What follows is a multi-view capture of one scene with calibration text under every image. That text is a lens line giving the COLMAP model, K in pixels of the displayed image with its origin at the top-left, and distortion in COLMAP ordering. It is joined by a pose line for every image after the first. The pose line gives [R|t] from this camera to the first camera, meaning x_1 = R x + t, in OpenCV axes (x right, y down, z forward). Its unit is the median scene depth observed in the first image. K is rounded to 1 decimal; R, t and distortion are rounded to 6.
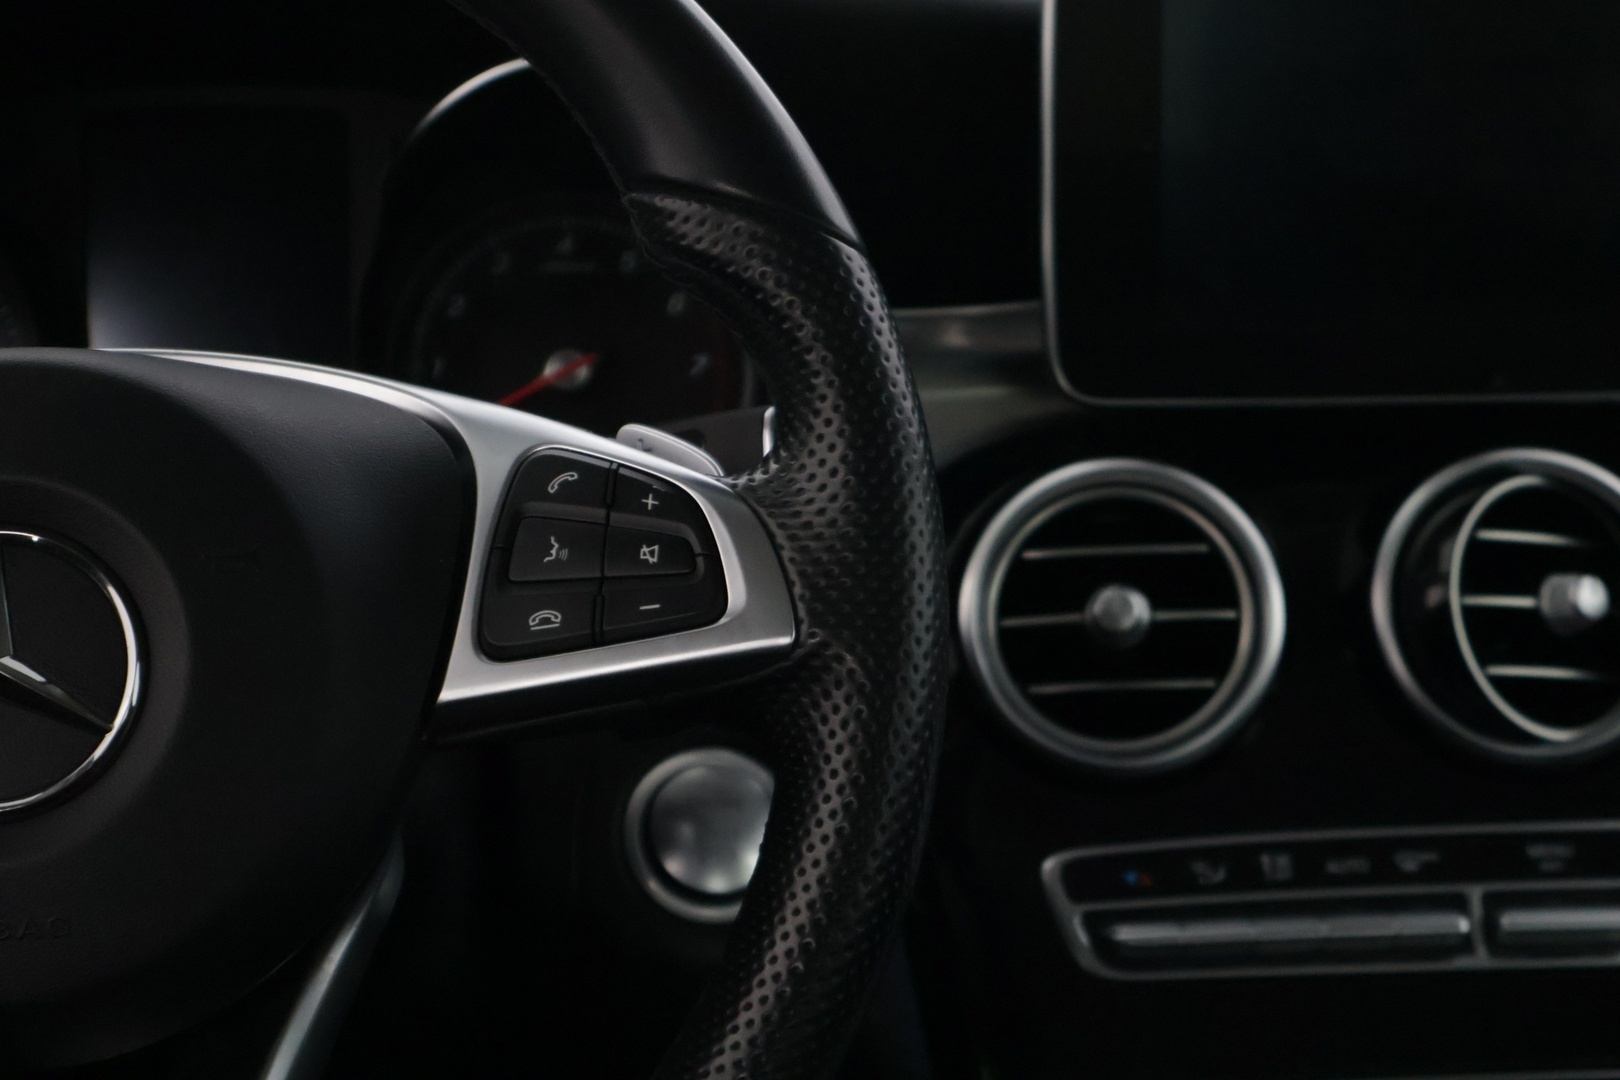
lens RADIAL K [[3253.6, 0, 810.0], [0, 3253.6, 540.0], [0, 0, 1]] dist [0.006520, -0.005146]
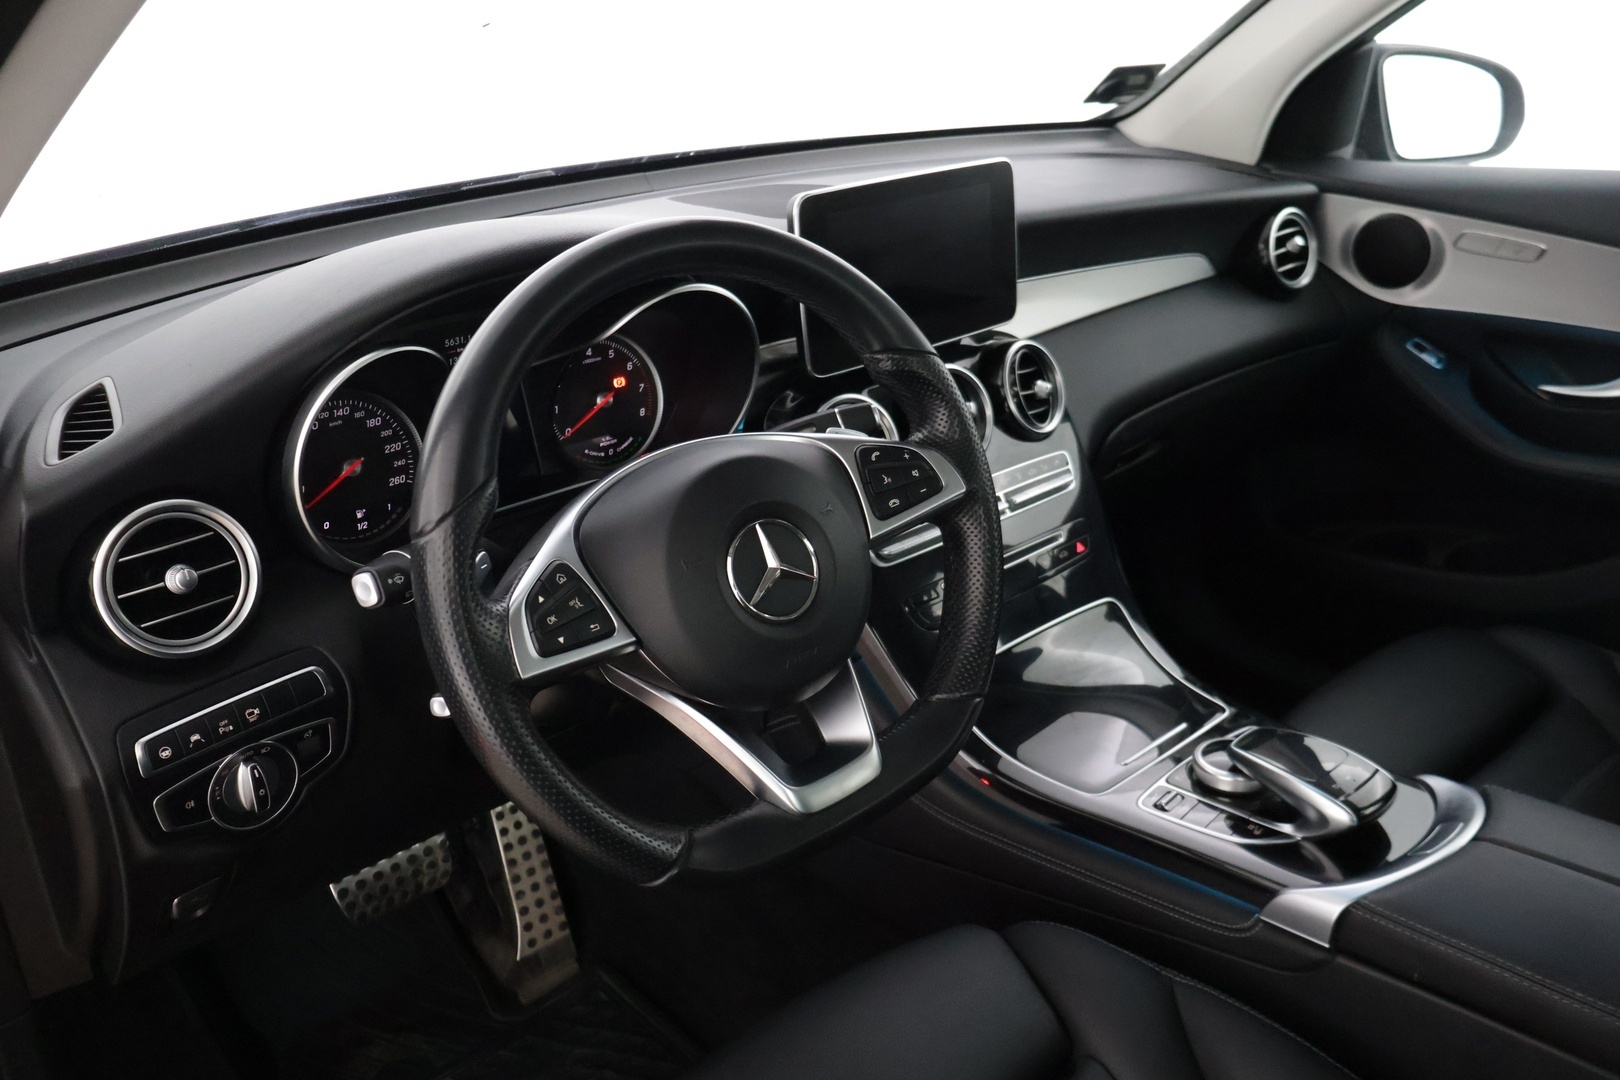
lens RADIAL K [[1335.8, 0, 810.0], [0, 1335.8, 540.0], [0, 0, 1]] dist [-0.009285, -0.011184]
pose [[0.795880, -0.263518, 0.545100, -0.634637], [0.166477, 0.960859, 0.221441, -0.175833], [-0.582118, -0.085493, 0.808597, 0.037879]]
